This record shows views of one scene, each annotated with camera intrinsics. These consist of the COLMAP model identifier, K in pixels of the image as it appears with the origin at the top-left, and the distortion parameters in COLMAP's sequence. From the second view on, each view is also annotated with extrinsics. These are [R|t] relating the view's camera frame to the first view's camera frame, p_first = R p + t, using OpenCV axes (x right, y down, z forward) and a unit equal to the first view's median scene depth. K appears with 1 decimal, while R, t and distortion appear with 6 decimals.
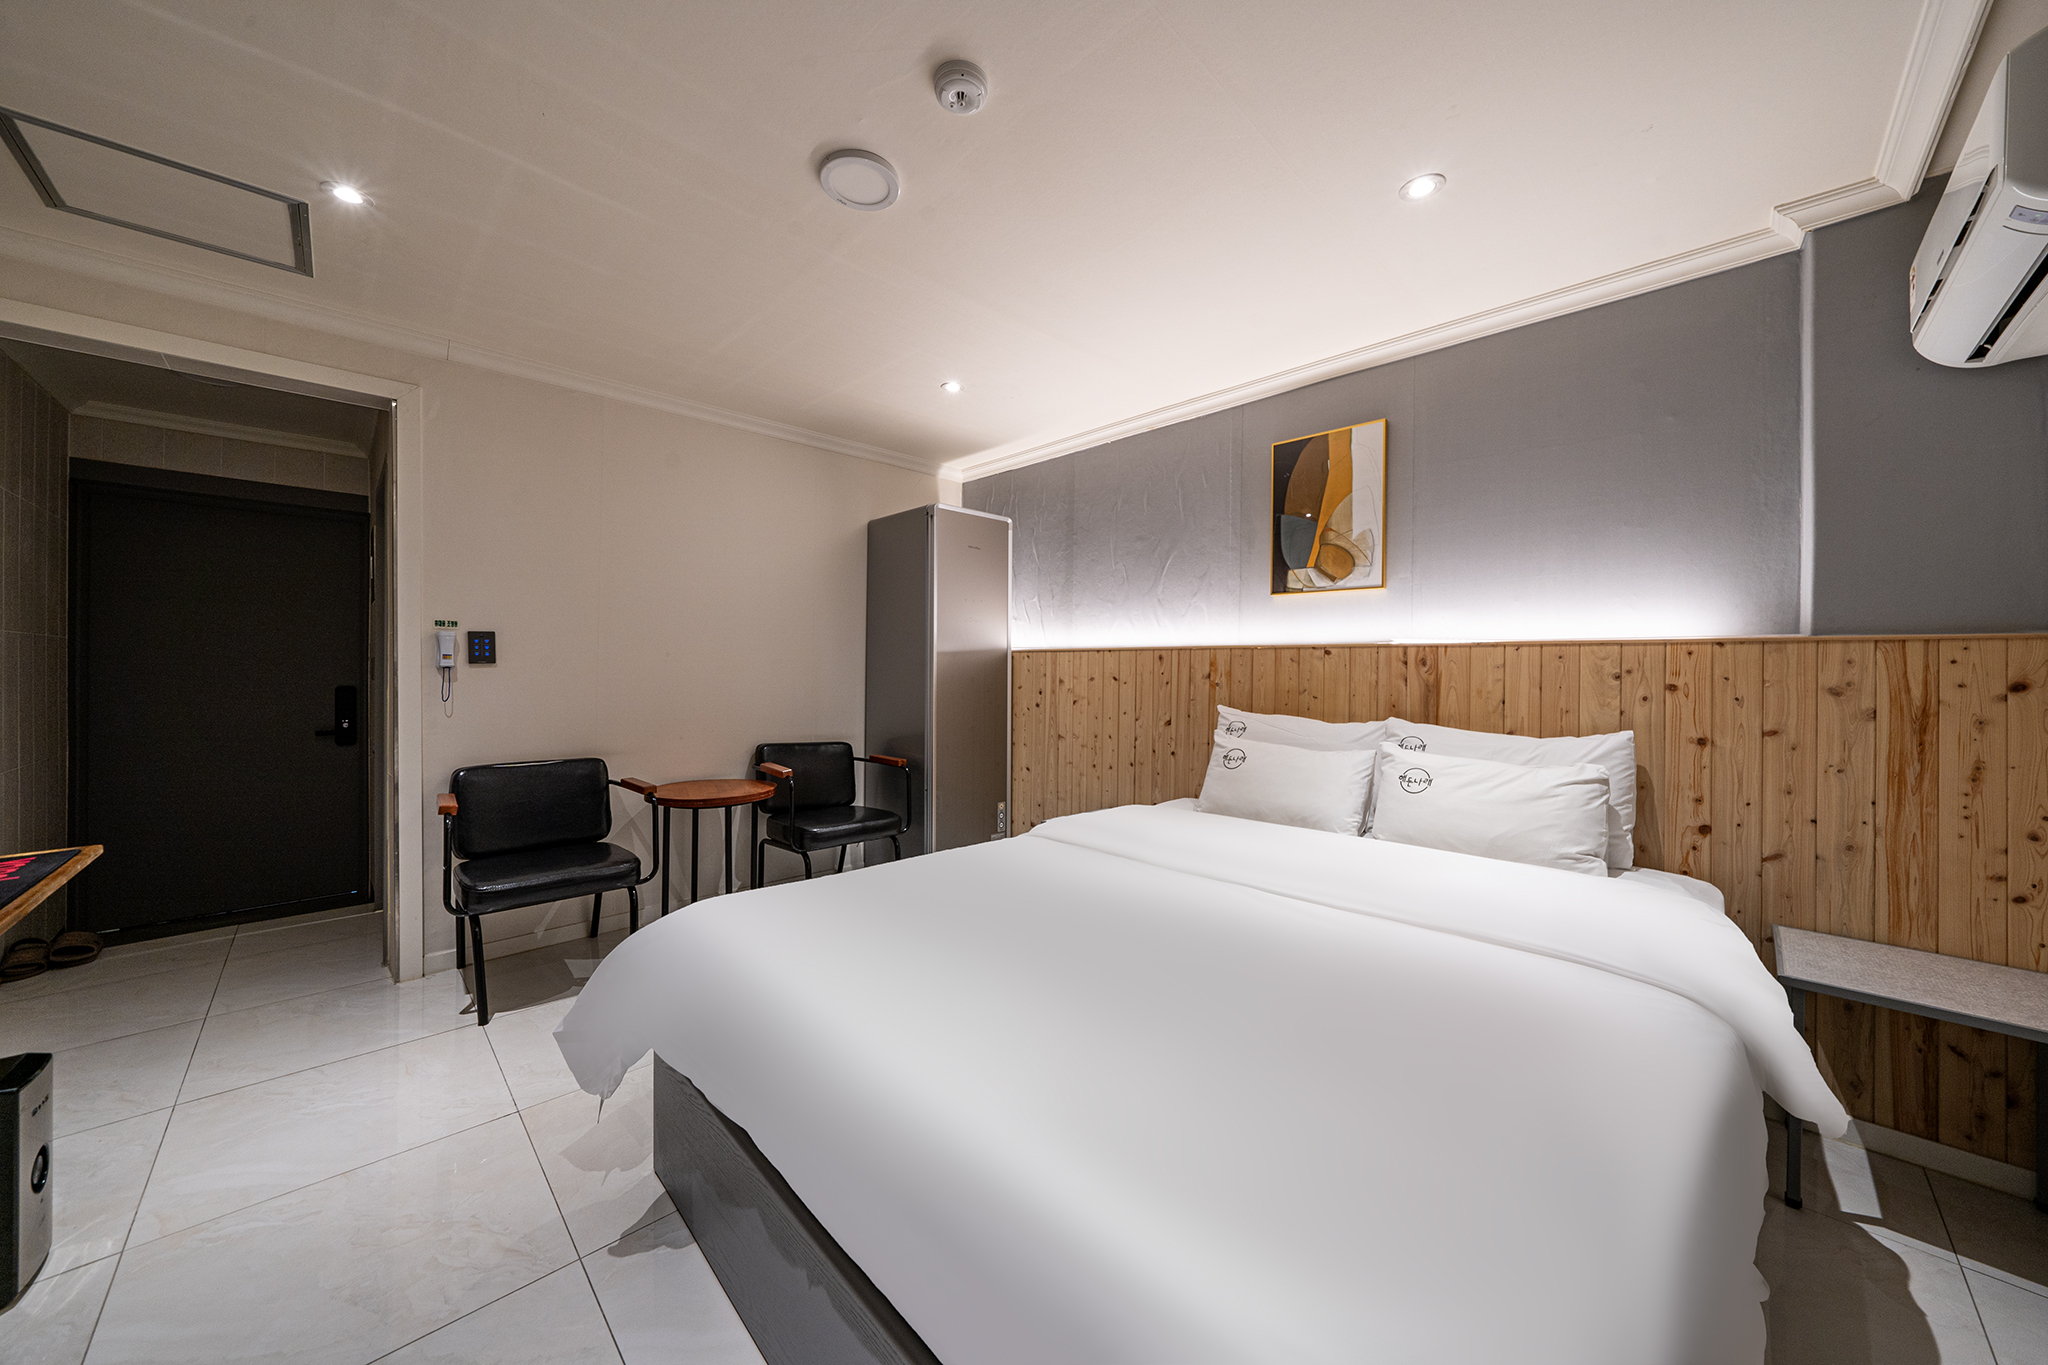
lens RADIAL K [[705.0, 0, 1036.9], [0, 705.0, 673.4], [0, 0, 1]] dist [-0.006187, -0.000146]
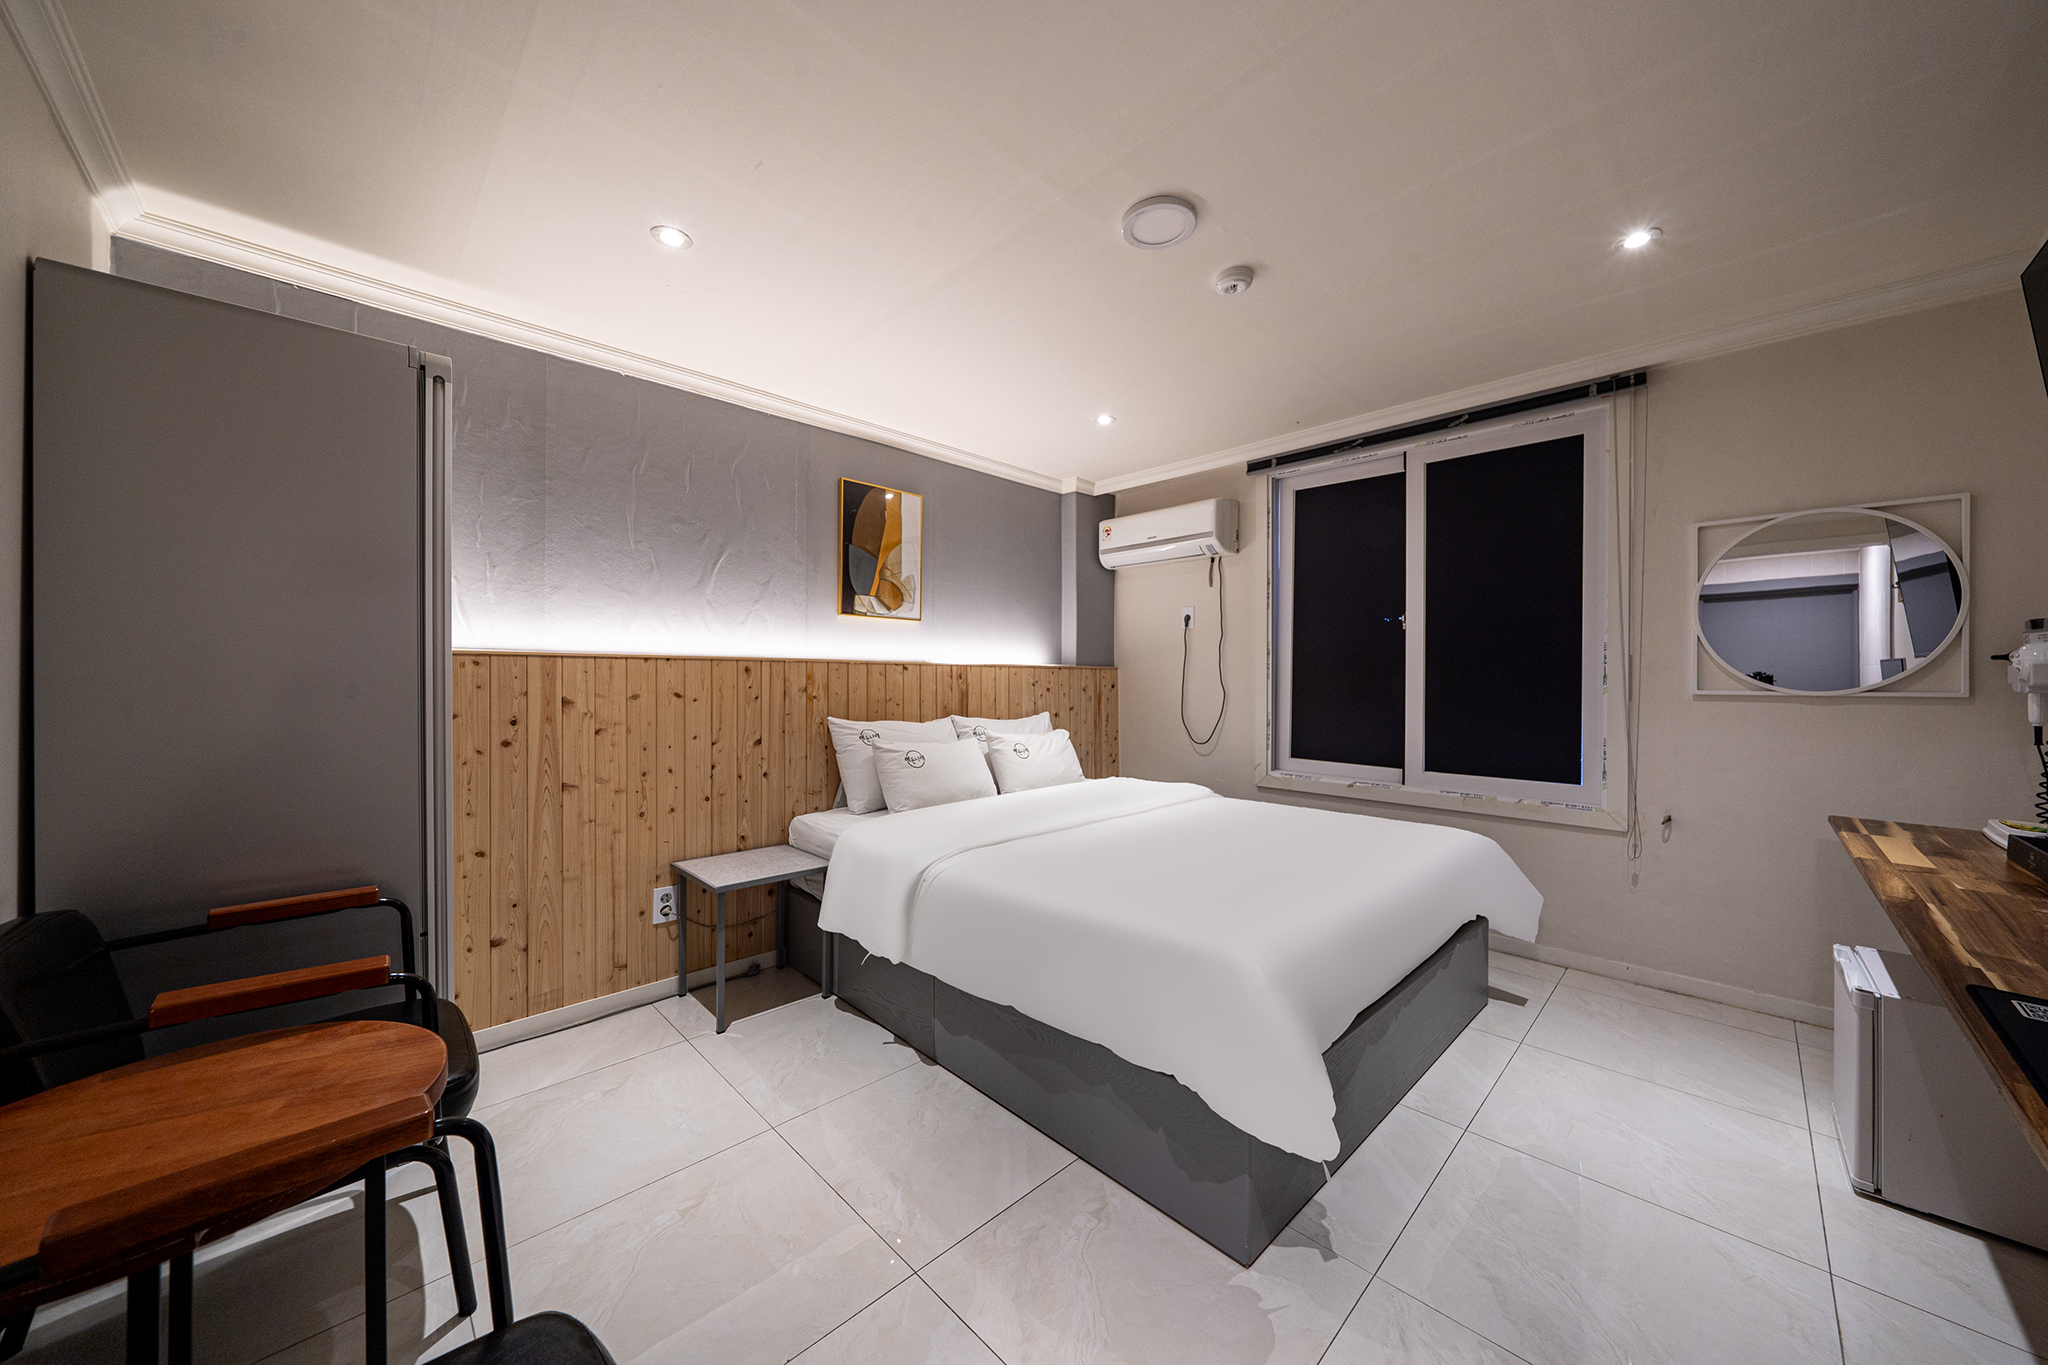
lens RADIAL K [[705.0, 0, 1013.6], [0, 705.0, 677.5], [0, 0, 1]] dist [-0.006187, -0.000146]
pose [[0.024336, -0.017623, 0.999549, -0.809031], [-0.006887, 0.999818, 0.017795, -0.035697], [-0.999680, -0.007317, 0.024210, 0.741105]]
